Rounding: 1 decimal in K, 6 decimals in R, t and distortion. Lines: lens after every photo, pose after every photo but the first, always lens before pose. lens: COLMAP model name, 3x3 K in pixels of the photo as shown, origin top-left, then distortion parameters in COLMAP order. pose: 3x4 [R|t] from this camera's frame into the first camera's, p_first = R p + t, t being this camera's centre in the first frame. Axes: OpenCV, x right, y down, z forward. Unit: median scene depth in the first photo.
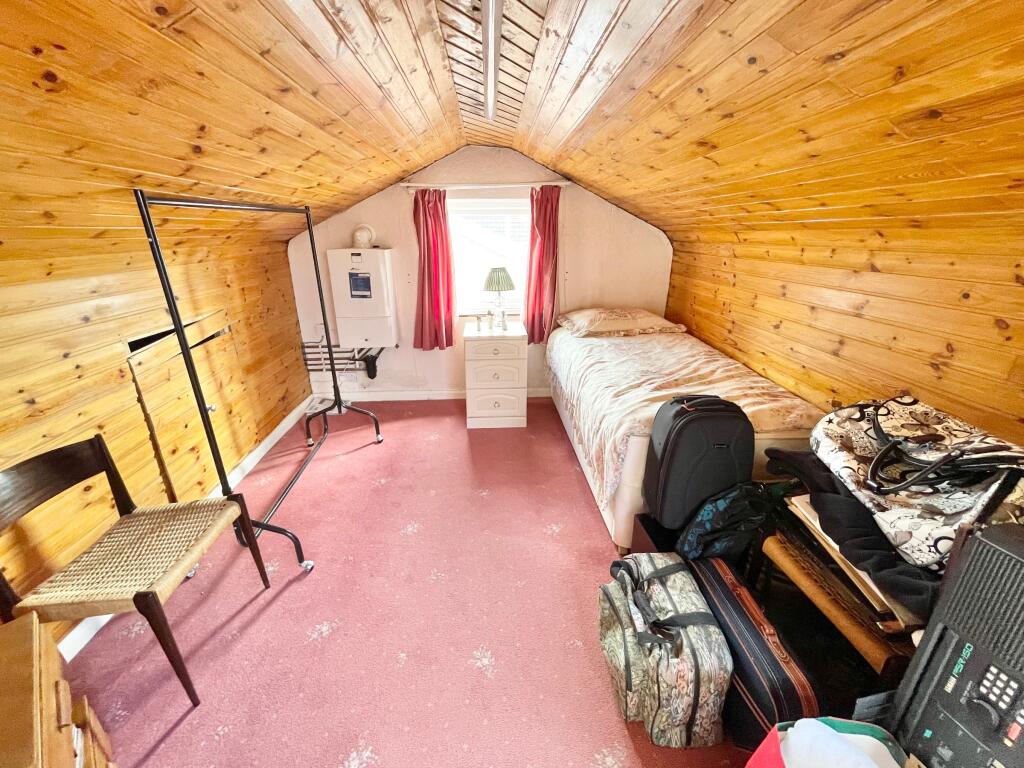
lens RADIAL K [[415.3, 0, 513.2], [0, 415.3, 381.4], [0, 0, 1]] dist [-0.005117, -0.000266]
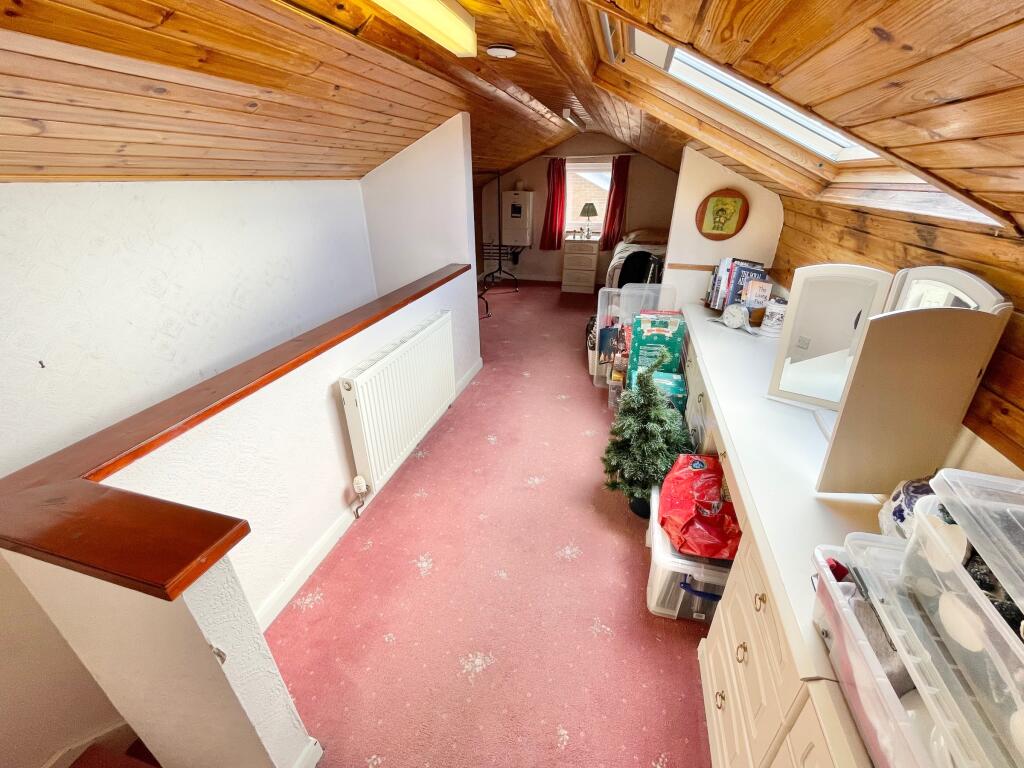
lens RADIAL K [[415.3, 0, 513.5], [0, 415.3, 382.9], [0, 0, 1]] dist [-0.005117, -0.000266]
pose [[0.949884, 0.146181, -0.276317, 0.266684], [-0.111416, 0.984193, 0.137659, 0.287893], [0.292072, -0.099974, 0.951157, -0.906483]]
